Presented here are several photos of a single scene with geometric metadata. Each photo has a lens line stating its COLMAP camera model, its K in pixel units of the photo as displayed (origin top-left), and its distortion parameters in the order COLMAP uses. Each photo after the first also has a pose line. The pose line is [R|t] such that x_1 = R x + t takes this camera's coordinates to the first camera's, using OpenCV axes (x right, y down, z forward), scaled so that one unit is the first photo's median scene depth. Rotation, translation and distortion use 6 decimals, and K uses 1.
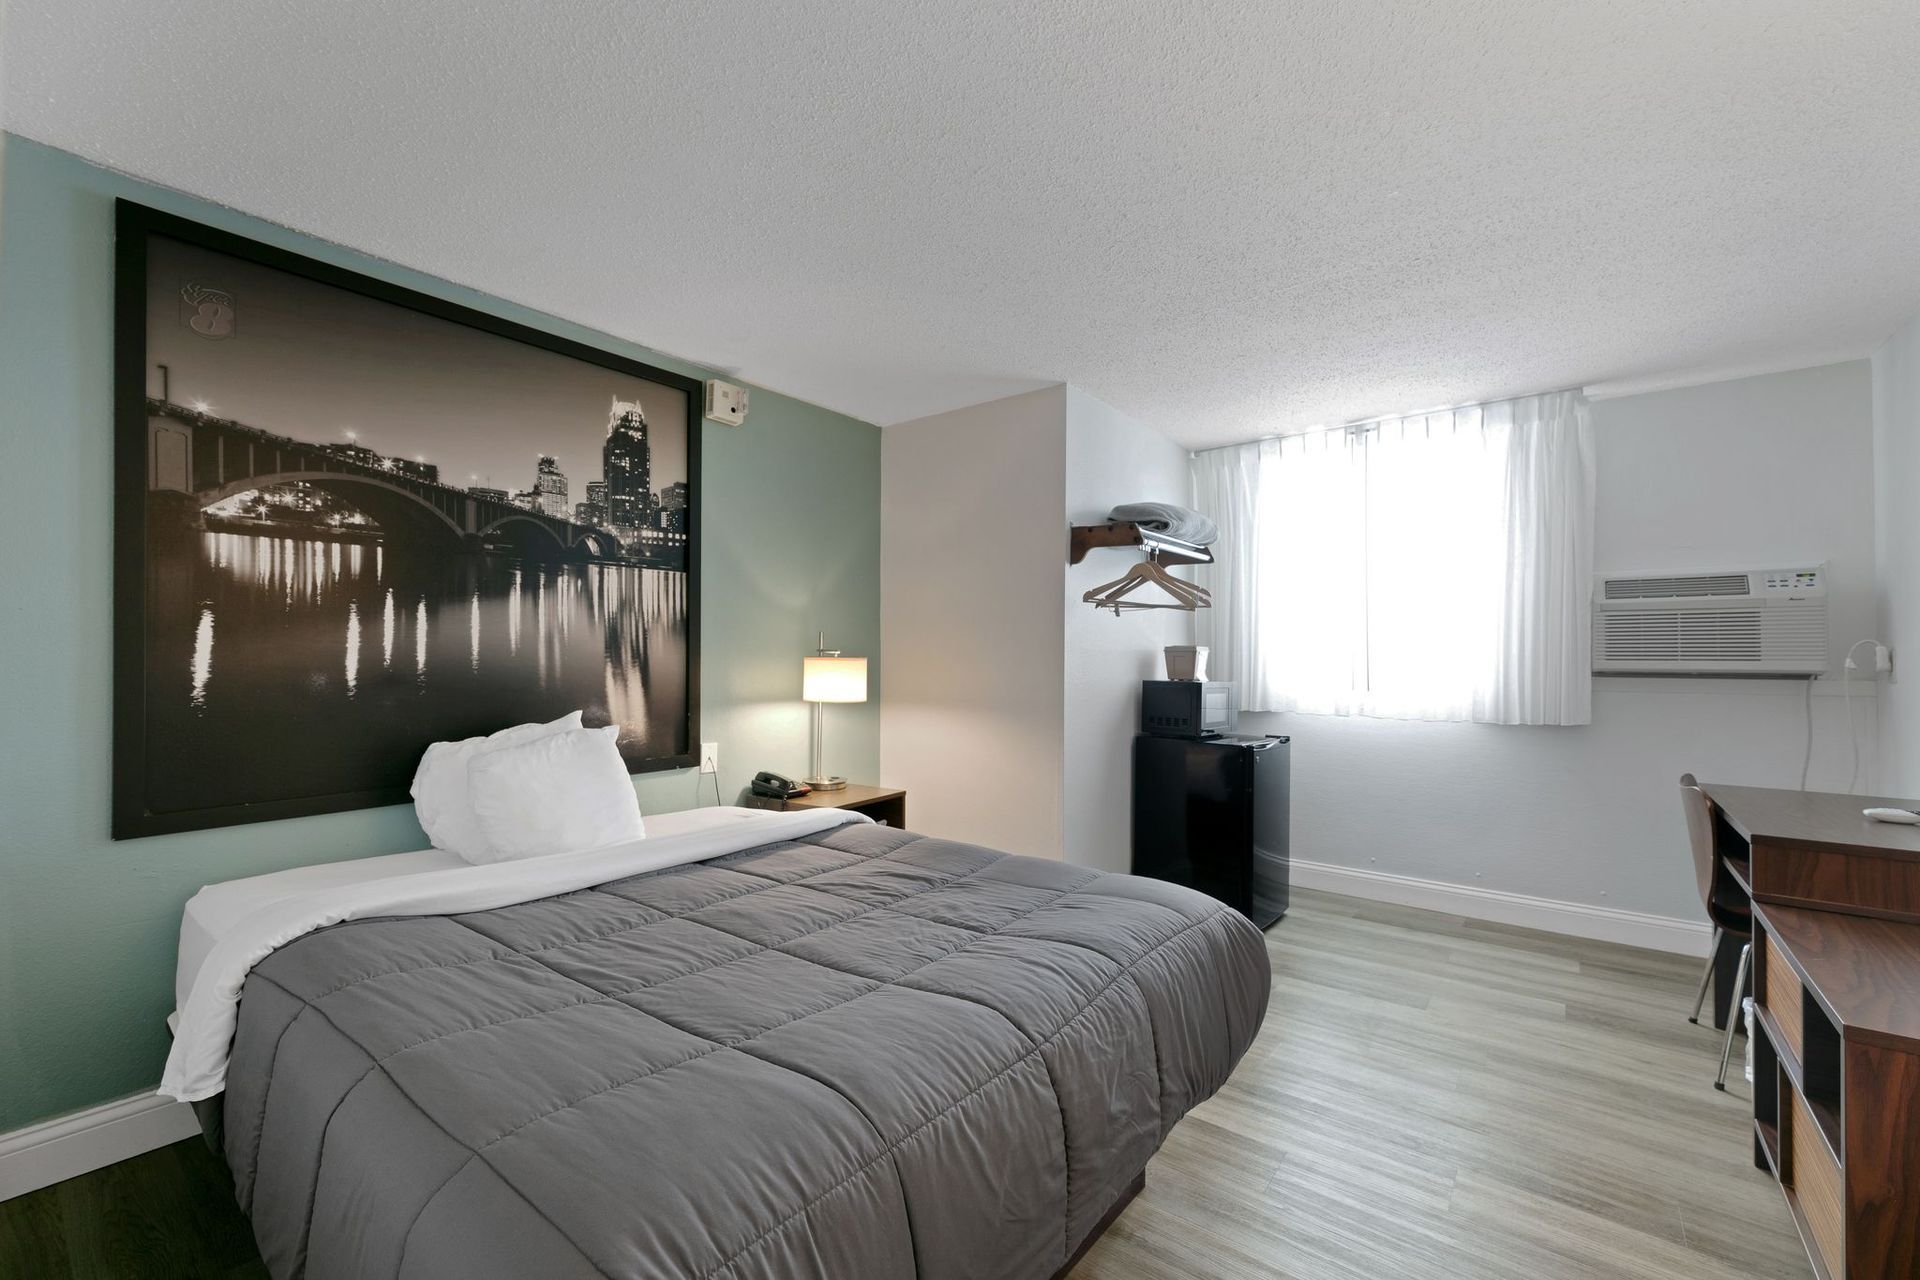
lens RADIAL K [[776.4, 0, 963.0], [0, 776.4, 656.5], [0, 0, 1]] dist [-0.000449, -0.003376]
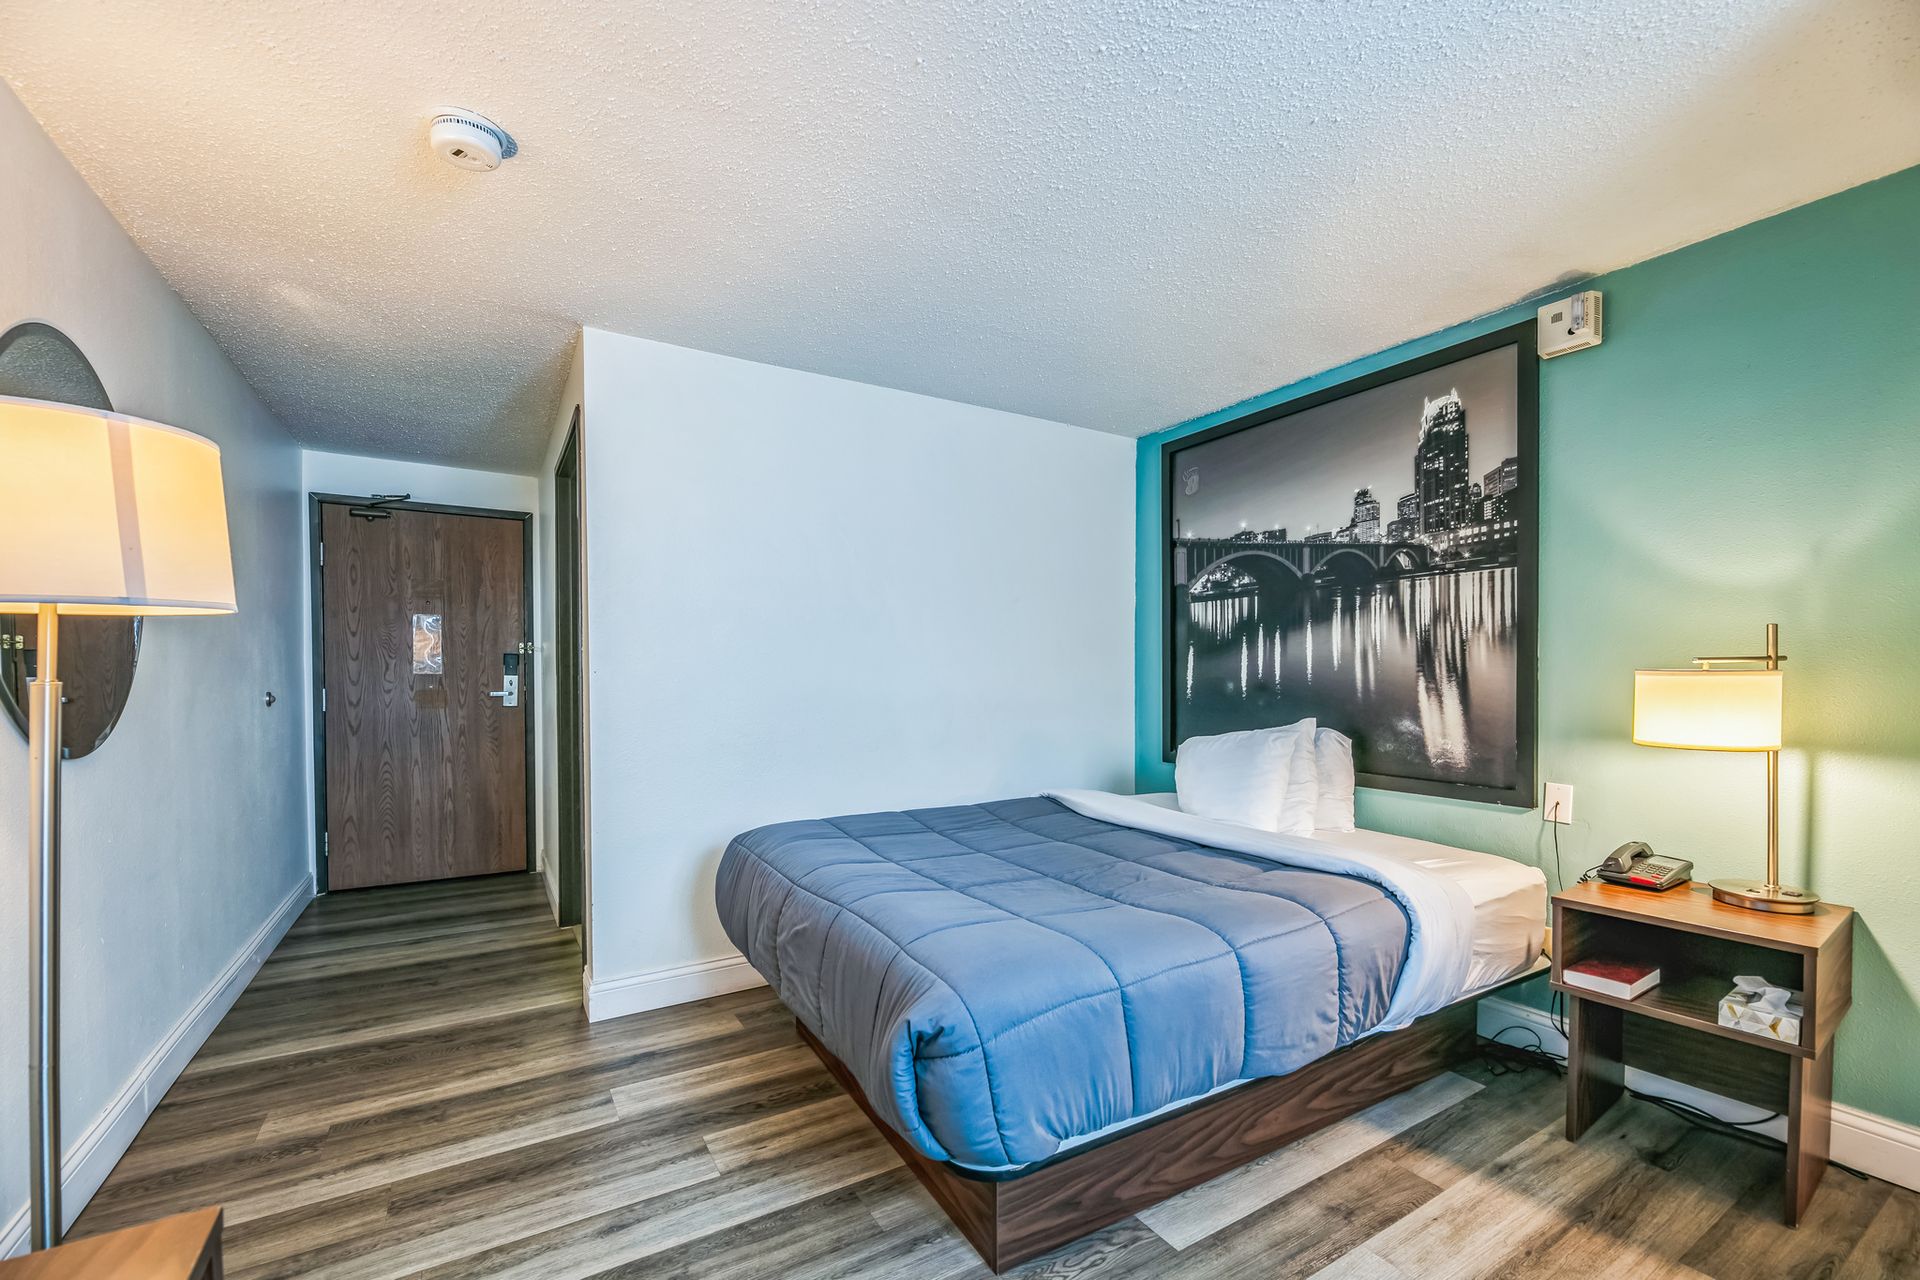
lens RADIAL K [[805.6, 0, 964.2], [0, 805.6, 688.4], [0, 0, 1]] dist [0.000419, -0.000083]
pose [[-0.349940, 0.023496, -0.936477, 0.699596], [0.009473, 0.999723, 0.021543, -0.004604], [0.936724, -0.001332, -0.350066, 0.824892]]
